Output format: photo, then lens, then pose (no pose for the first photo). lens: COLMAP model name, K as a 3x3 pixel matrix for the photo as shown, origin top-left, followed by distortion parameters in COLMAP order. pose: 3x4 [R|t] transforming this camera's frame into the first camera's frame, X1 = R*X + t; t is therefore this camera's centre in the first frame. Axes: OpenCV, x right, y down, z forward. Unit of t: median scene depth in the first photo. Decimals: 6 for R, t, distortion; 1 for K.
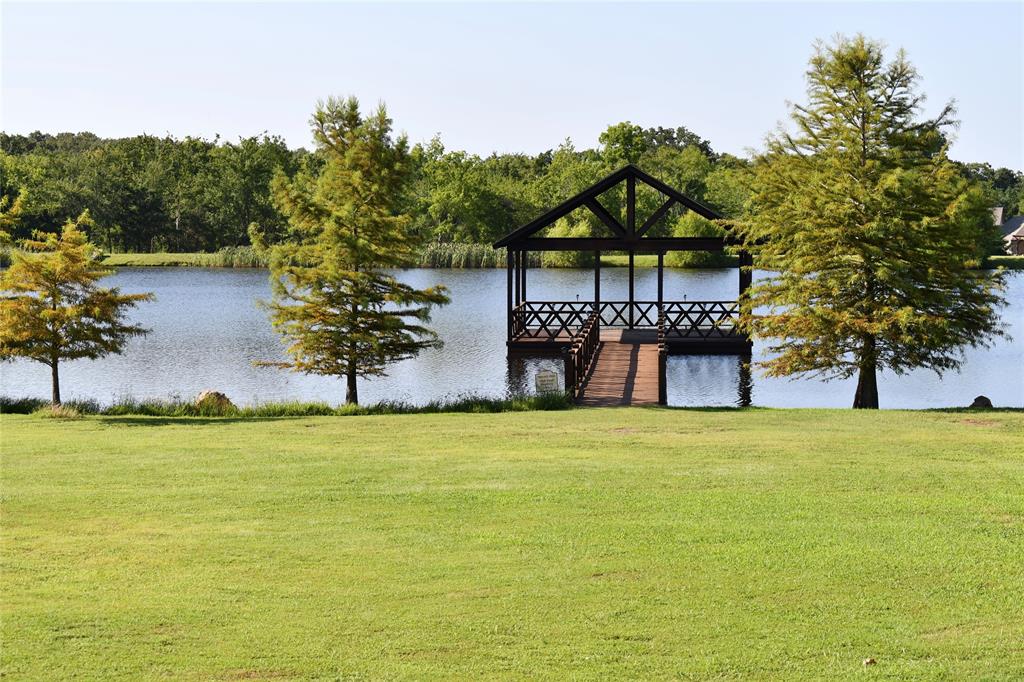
lens RADIAL K [[2326.0, 0, 504.5], [0, 2326.0, 338.1], [0, 0, 1]] dist [0.084307, 0.000000]
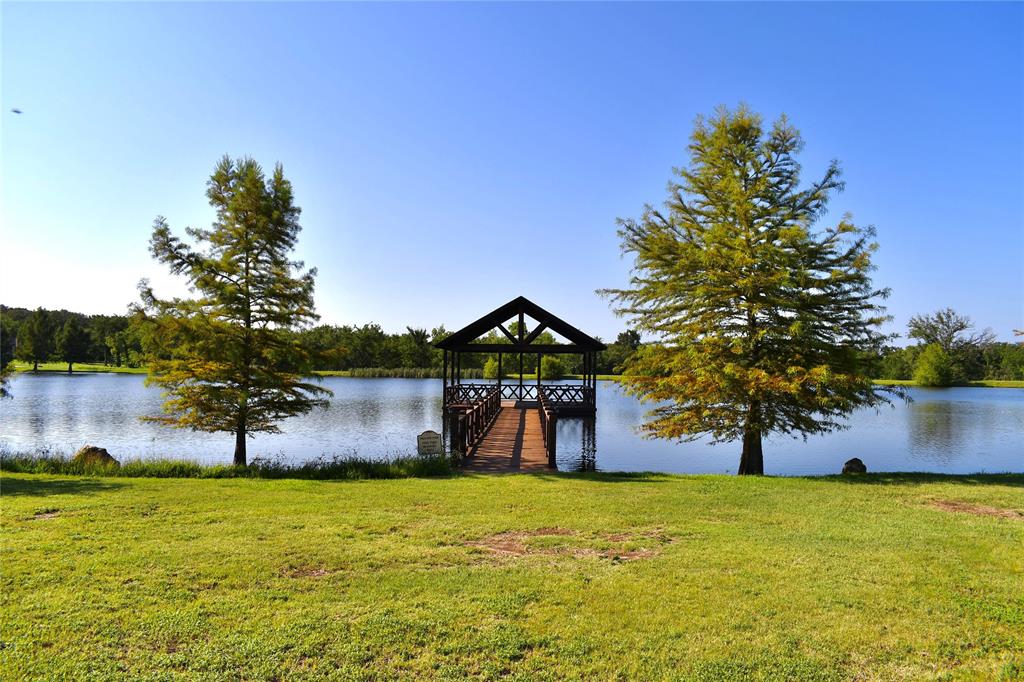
lens RADIAL K [[803.3, 0, 513.5], [0, 803.3, 346.5], [0, 0, 1]] dist [-0.099377, 0.018706]
pose [[0.998883, 0.014923, 0.044839, 0.029069], [-0.011361, 0.996836, -0.078669, 0.003769], [-0.045871, 0.078071, 0.995892, 0.536652]]
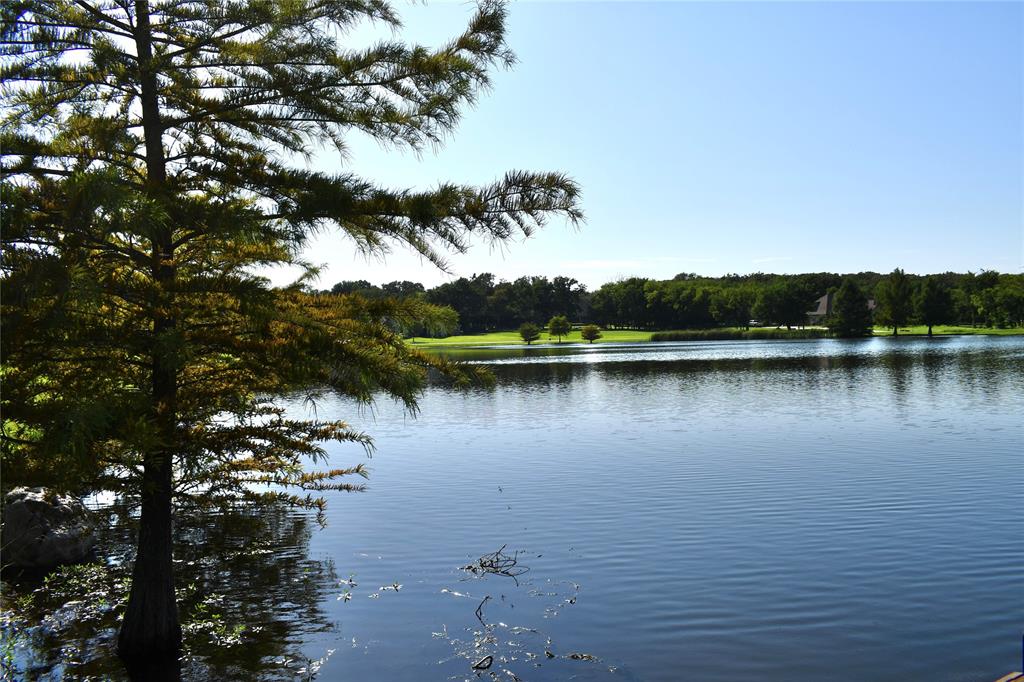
lens RADIAL K [[803.3, 0, 509.2], [0, 803.3, 343.4], [0, 0, 1]] dist [-0.099377, 0.018706]
pose [[0.525101, -0.004864, -0.851026, 0.039499], [-0.020528, 0.999620, -0.018380, -0.003954], [0.850793, 0.027122, 0.524801, 0.835710]]
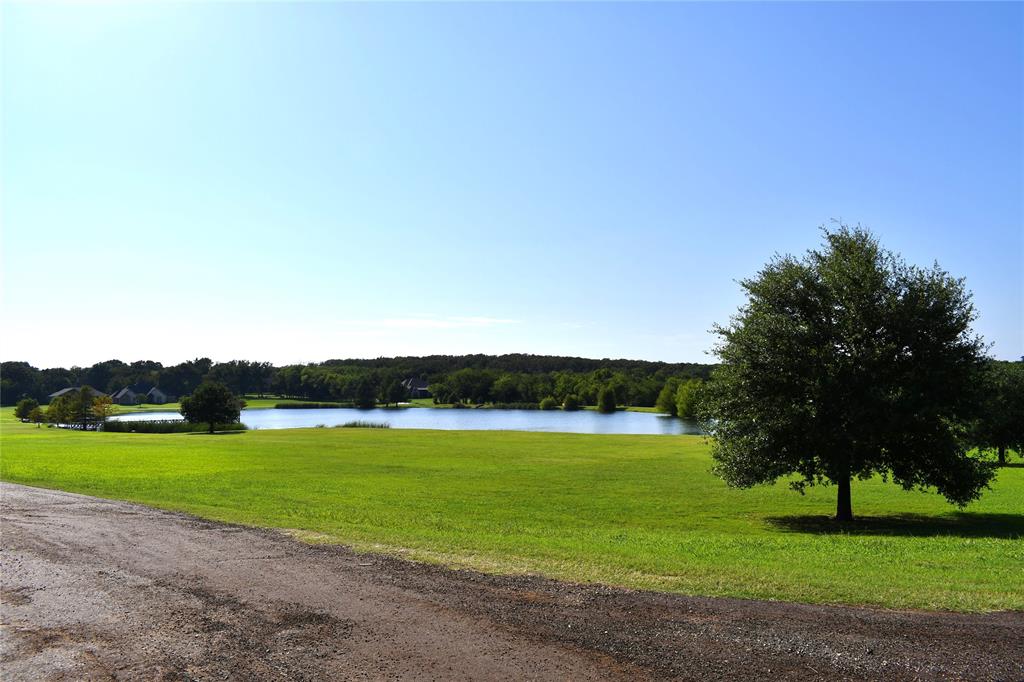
lens RADIAL K [[803.3, 0, 512.1], [0, 803.3, 341.8], [0, 0, 1]] dist [-0.099377, 0.018706]
pose [[0.730943, -0.053227, -0.680359, 2.713048], [-0.018519, 0.995040, -0.097741, -0.030979], [0.682187, 0.084043, 0.726332, -0.016881]]
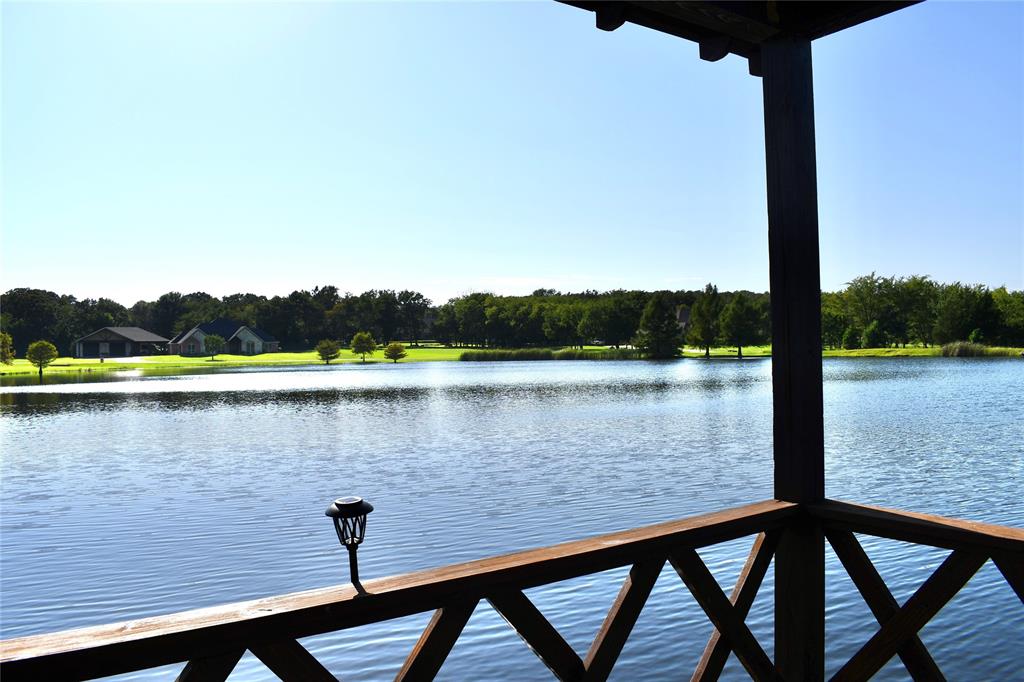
lens RADIAL K [[803.3, 0, 507.8], [0, 803.3, 343.5], [0, 0, 1]] dist [-0.099377, 0.018706]
pose [[0.614989, -0.017067, -0.788351, 0.041046], [-0.024918, 0.998846, -0.041062, -0.029472], [0.788142, 0.044897, 0.613854, 1.315901]]
